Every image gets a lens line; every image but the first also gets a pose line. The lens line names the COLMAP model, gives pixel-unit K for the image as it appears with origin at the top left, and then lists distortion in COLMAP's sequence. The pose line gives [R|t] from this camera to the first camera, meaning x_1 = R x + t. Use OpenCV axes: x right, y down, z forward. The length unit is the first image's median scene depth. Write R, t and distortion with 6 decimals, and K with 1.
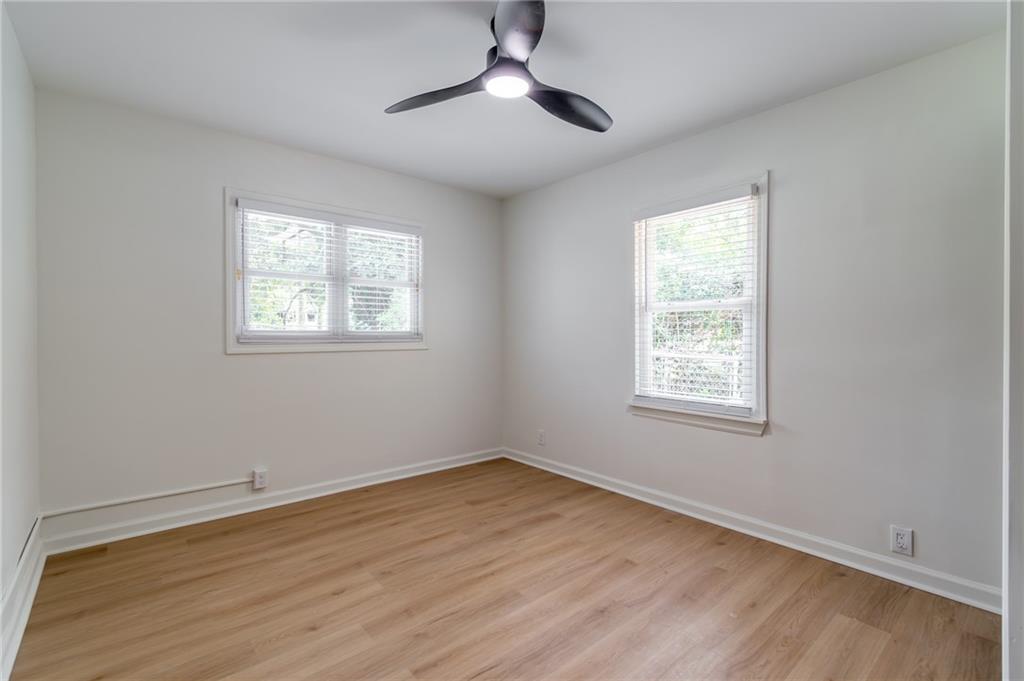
lens RADIAL K [[460.2, 0, 519.1], [0, 460.2, 338.8], [0, 0, 1]] dist [0.003643, 0.000213]
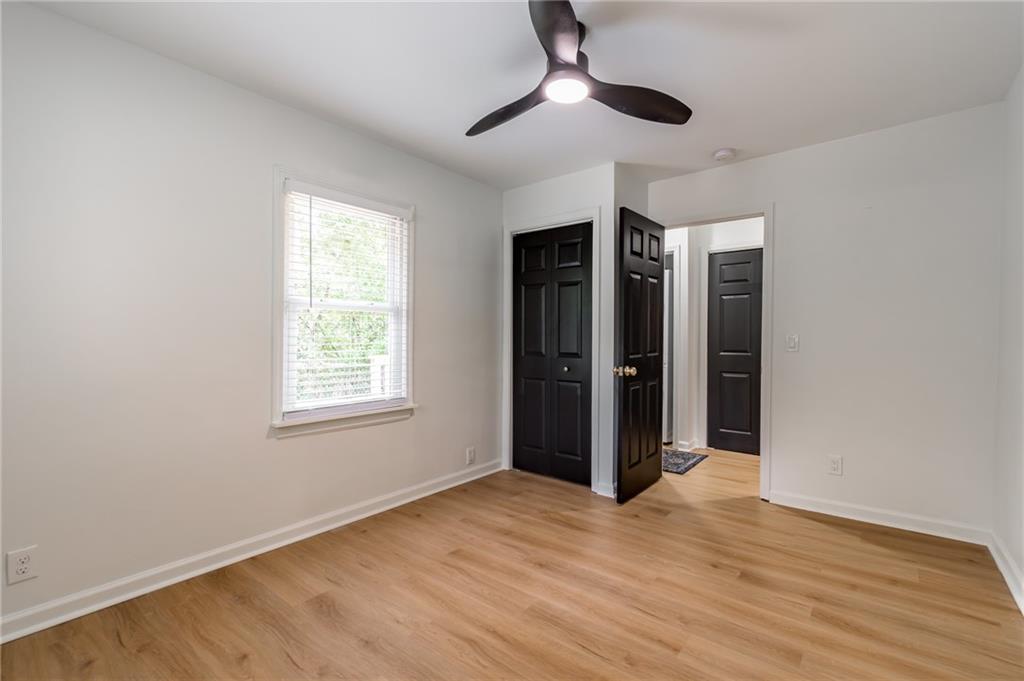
lens RADIAL K [[460.2, 0, 519.1], [0, 460.2, 338.8], [0, 0, 1]] dist [0.003643, 0.000213]
pose [[-0.186577, -0.004677, 0.982429, -0.872735], [0.005375, 0.999969, 0.005781, -0.006650], [-0.982426, 0.006359, -0.186546, 1.126560]]
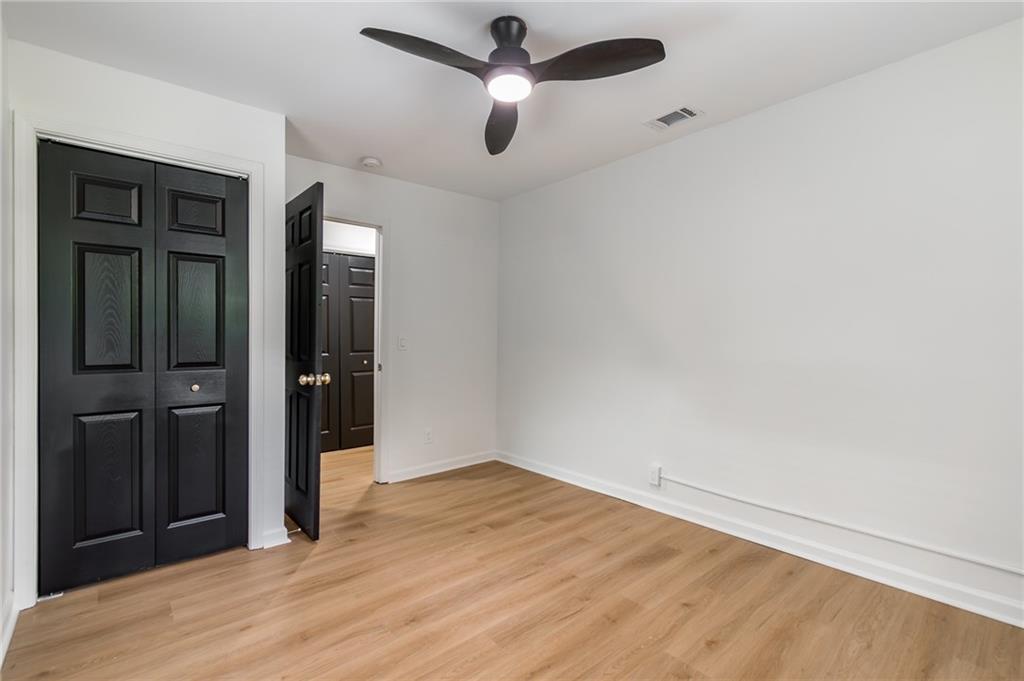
lens RADIAL K [[460.2, 0, 519.1], [0, 460.2, 338.8], [0, 0, 1]] dist [0.003643, 0.000213]
pose [[-0.999960, -0.000754, -0.008952, -0.031391], [-0.000848, 0.999945, 0.010418, -0.014171], [0.008943, 0.010425, -0.999906, 1.739988]]
